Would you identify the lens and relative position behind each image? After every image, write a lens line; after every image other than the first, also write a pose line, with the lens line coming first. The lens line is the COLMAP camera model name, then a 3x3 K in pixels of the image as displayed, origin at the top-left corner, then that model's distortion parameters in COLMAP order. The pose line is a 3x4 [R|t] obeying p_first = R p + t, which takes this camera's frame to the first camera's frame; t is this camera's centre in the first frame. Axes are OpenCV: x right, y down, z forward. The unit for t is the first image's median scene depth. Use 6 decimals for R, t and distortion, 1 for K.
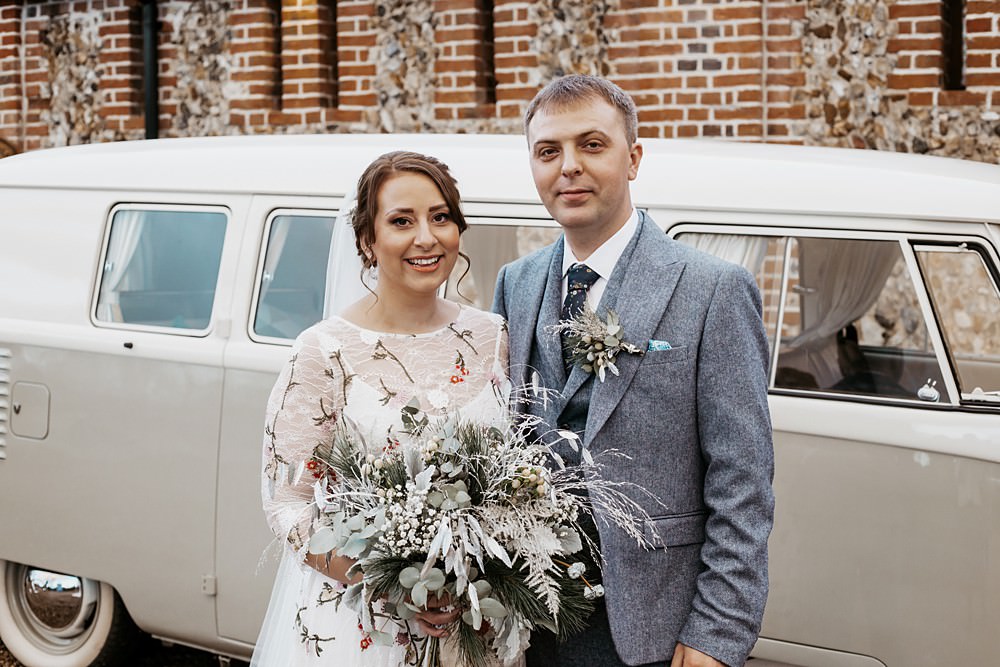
lens RADIAL K [[1429.2, 0, 500.0], [0, 1429.2, 333.5], [0, 0, 1]] dist [-0.077990, -0.108504]
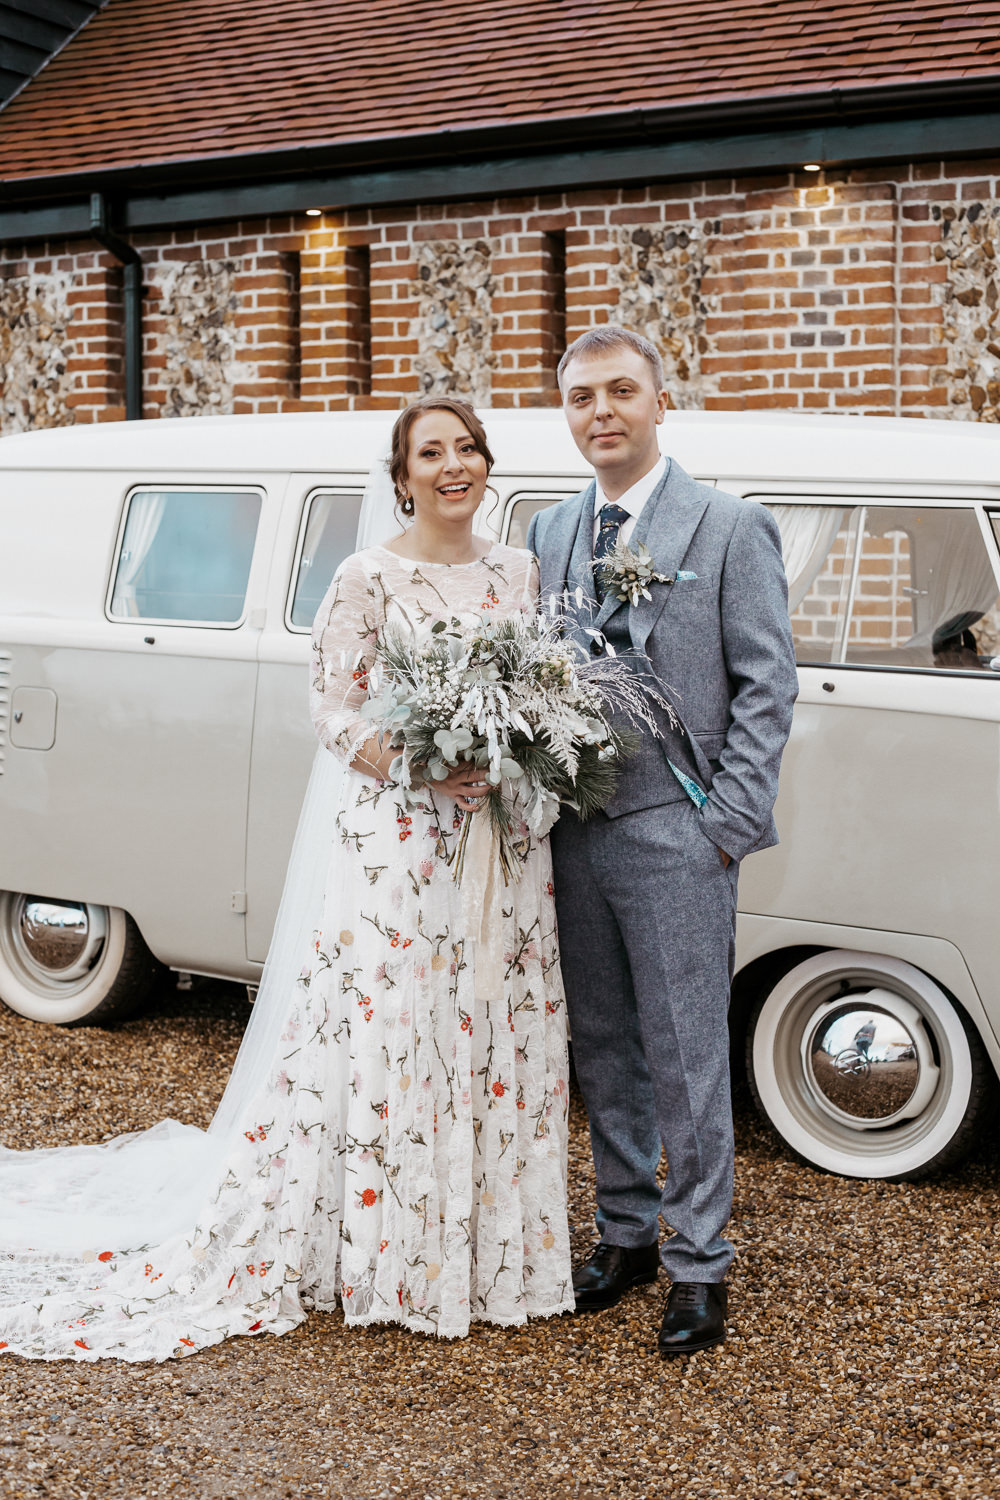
lens RADIAL K [[2143.8, 0, 499.5], [0, 2143.8, 726.2], [0, 0, 1]] dist [-0.077990, -0.108504]
pose [[0.999143, 0.006948, -0.040816, 0.009273], [-0.007550, 0.999864, -0.014632, 0.046872], [0.040709, 0.014928, 0.999060, -0.201453]]
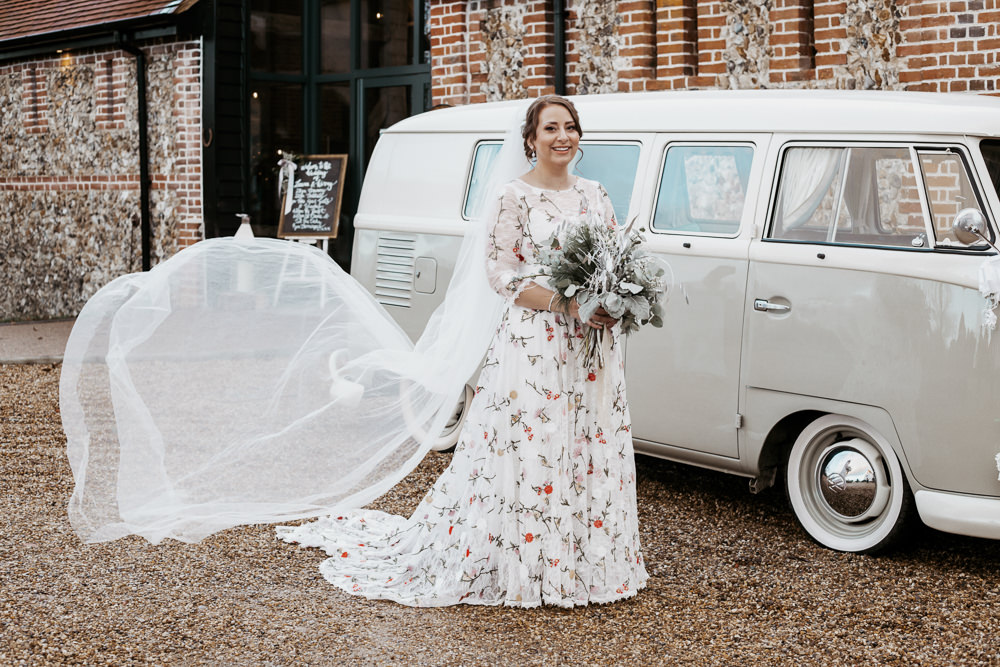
lens RADIAL K [[1484.5, 0, 500.0], [0, 1484.5, 333.5], [0, 0, 1]] dist [-0.090833, -0.047116]
pose [[0.941222, 0.023945, -0.336938, 0.176573], [-0.019186, 0.999664, 0.017448, 0.053544], [0.337243, -0.009958, 0.941365, -0.308762]]
